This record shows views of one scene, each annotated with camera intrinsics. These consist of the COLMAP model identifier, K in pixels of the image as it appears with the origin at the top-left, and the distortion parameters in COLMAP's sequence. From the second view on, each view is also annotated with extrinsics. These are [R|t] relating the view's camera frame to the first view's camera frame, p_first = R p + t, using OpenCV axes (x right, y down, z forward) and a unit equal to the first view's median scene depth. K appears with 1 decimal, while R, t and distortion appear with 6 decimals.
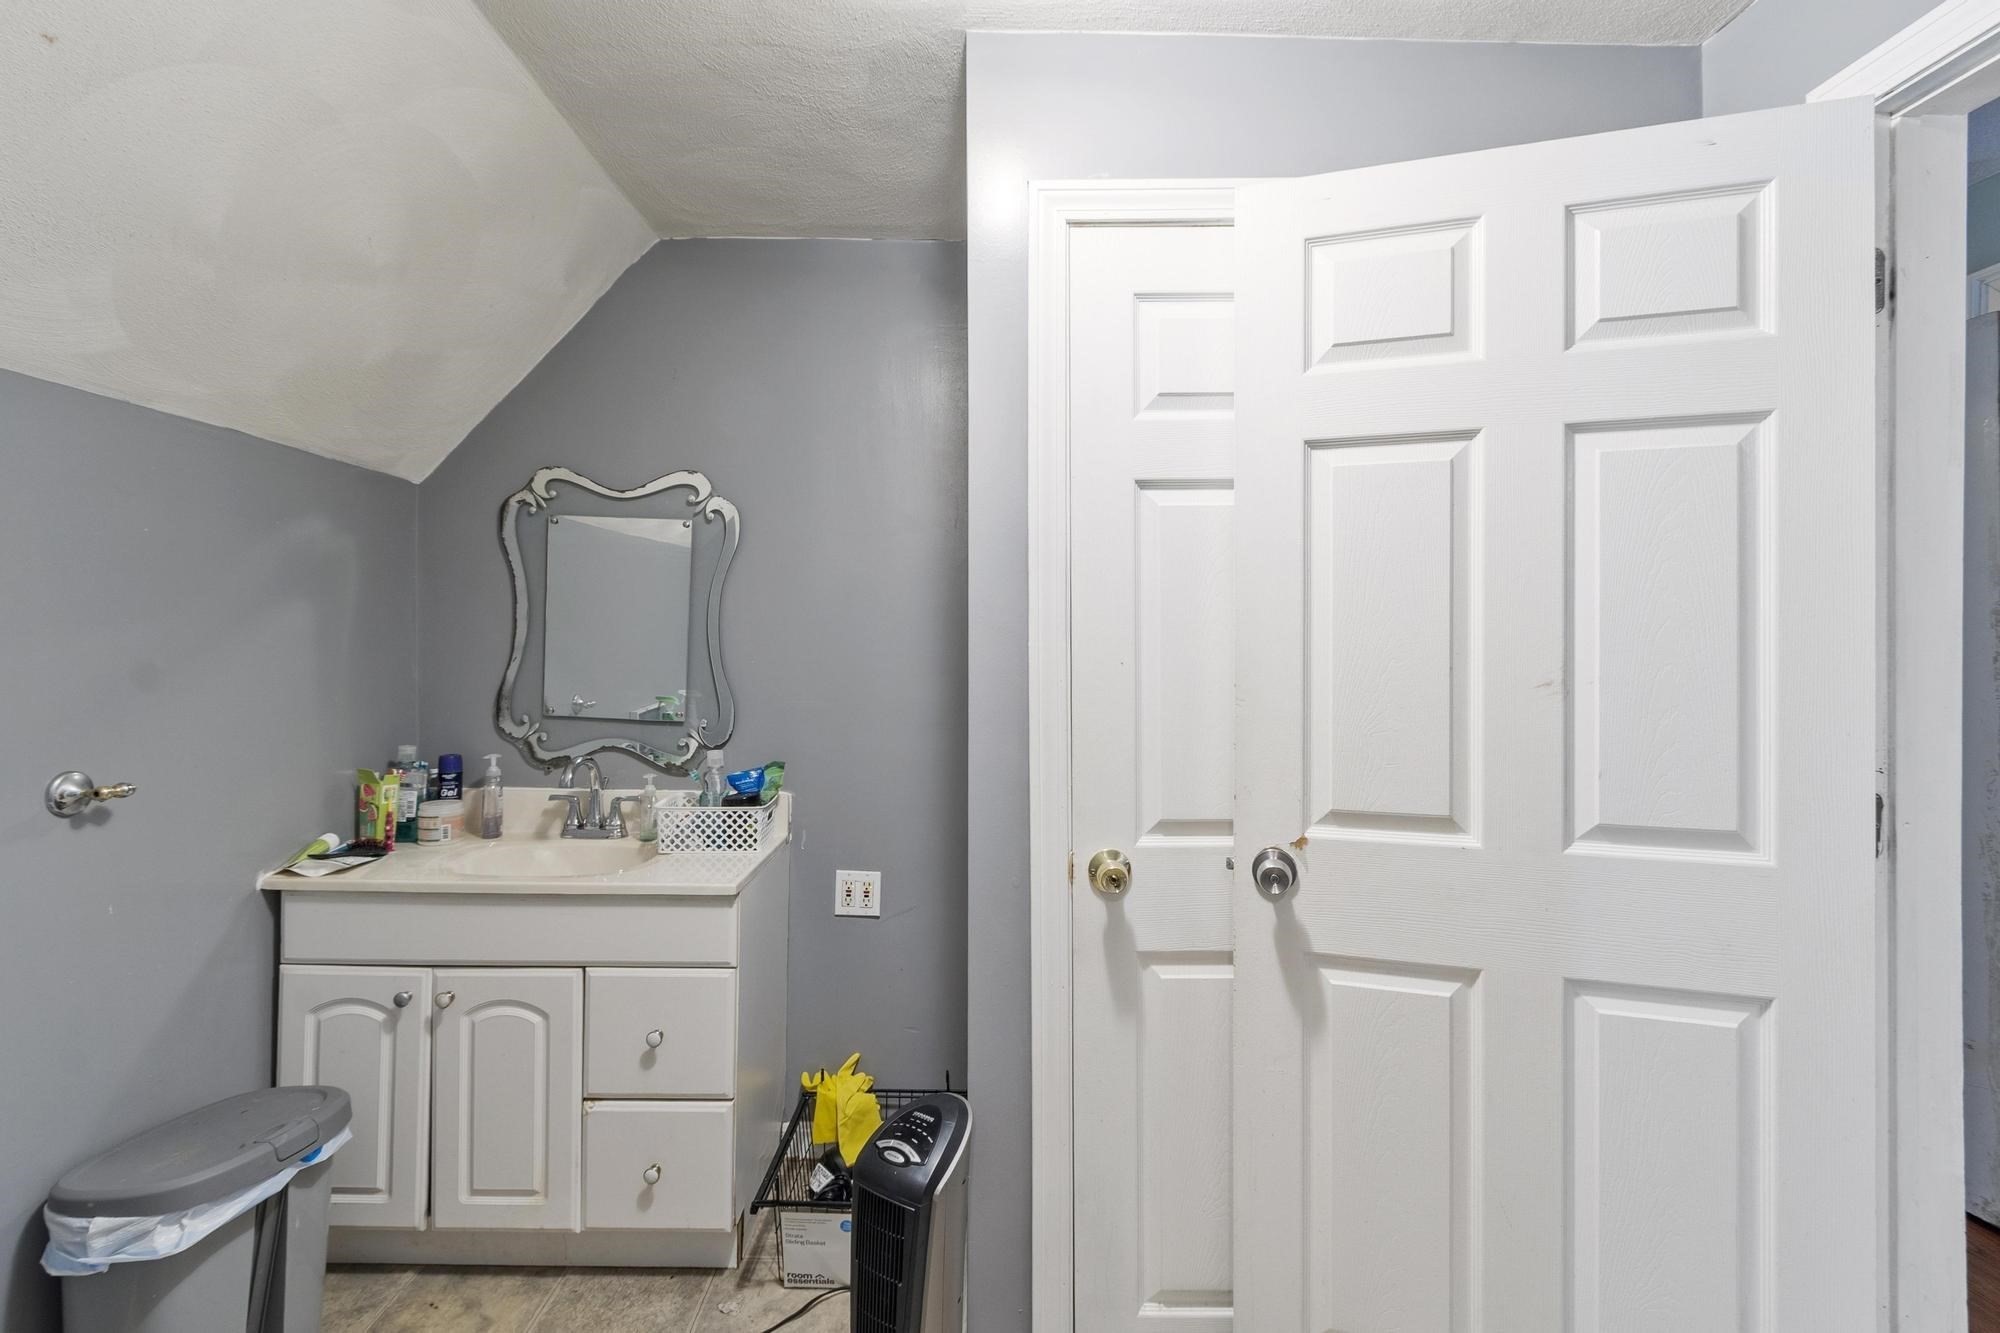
lens RADIAL K [[865.1, 0, 995.0], [0, 865.1, 648.8], [0, 0, 1]] dist [0.001884, 0.000102]
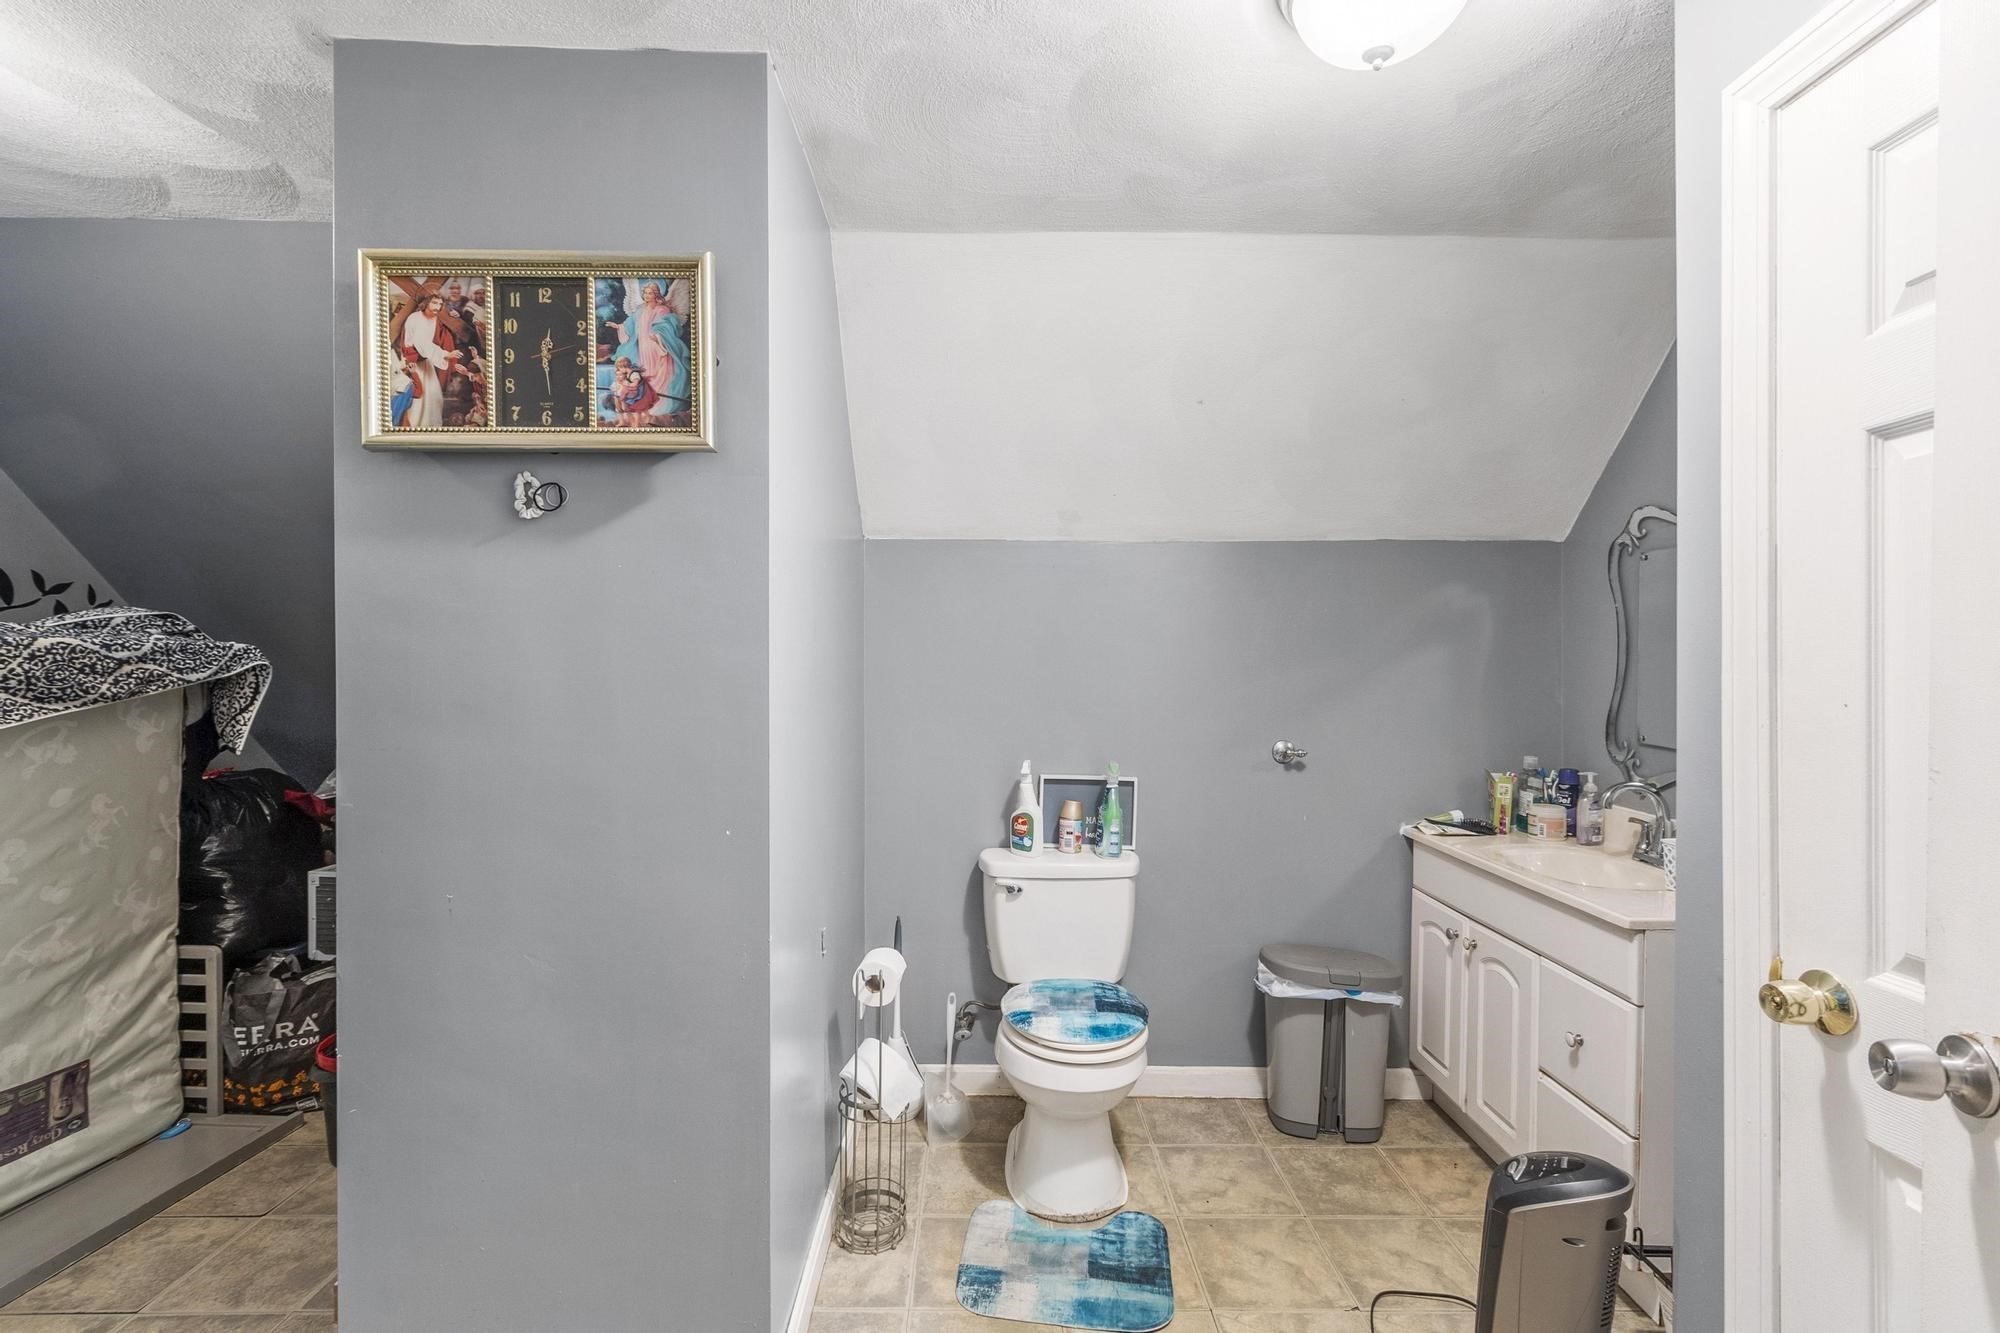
lens RADIAL K [[870.6, 0, 1000.0], [0, 870.6, 666.5], [0, 0, 1]] dist [-0.002327, -0.000147]
pose [[0.016158, -0.005904, -0.999852, 0.620688], [-0.003781, 0.999975, -0.005966, -0.007845], [0.999862, 0.003877, 0.016135, 0.235390]]
